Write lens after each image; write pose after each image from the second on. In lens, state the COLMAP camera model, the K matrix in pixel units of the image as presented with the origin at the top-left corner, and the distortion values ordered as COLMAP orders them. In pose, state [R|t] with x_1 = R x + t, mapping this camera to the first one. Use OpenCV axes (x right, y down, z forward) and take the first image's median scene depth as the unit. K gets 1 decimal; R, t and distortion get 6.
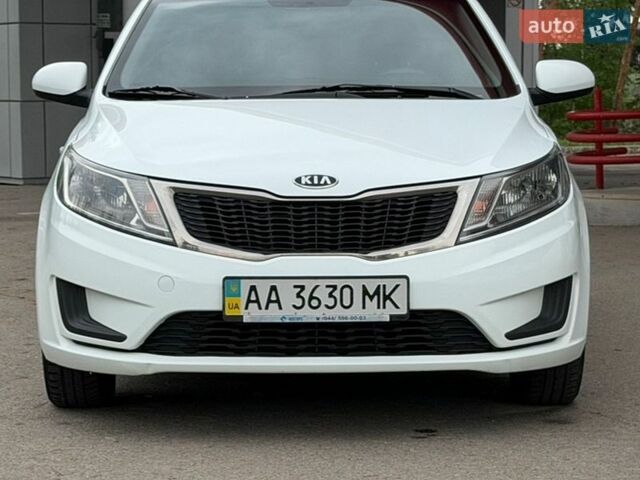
lens RADIAL K [[2028.3, 0, 320.0], [0, 2028.3, 240.0], [0, 0, 1]] dist [0.006842, -1.405928]
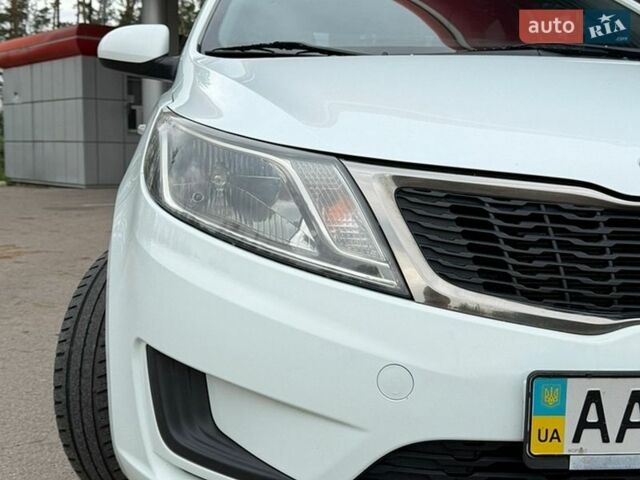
lens RADIAL K [[854.8, 0, 320.0], [0, 854.8, 240.0], [0, 0, 1]] dist [0.064821, 0.007909]
pose [[0.993455, 0.006262, 0.114055, -0.115059], [-0.009628, 0.999533, 0.028991, -0.016485], [-0.113820, -0.029899, 0.993051, 0.802447]]
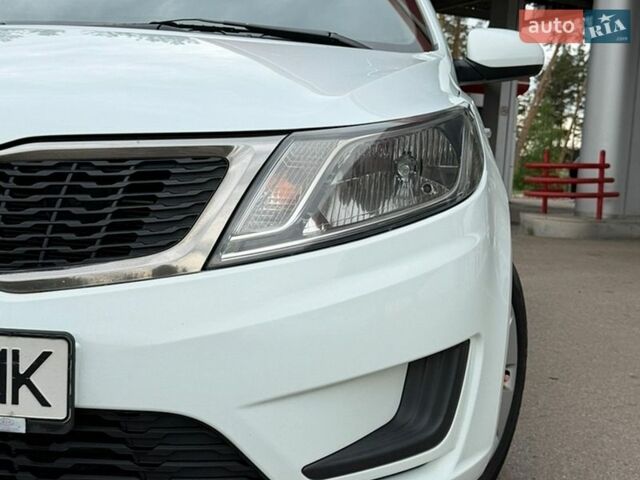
lens RADIAL K [[854.8, 0, 320.0], [0, 854.8, 240.0], [0, 0, 1]] dist [0.064821, 0.007909]
pose [[0.990536, 0.070038, -0.118042, 0.115569], [-0.068629, 0.997514, 0.015966, -0.009178], [0.118867, -0.007713, 0.992880, 0.810583]]
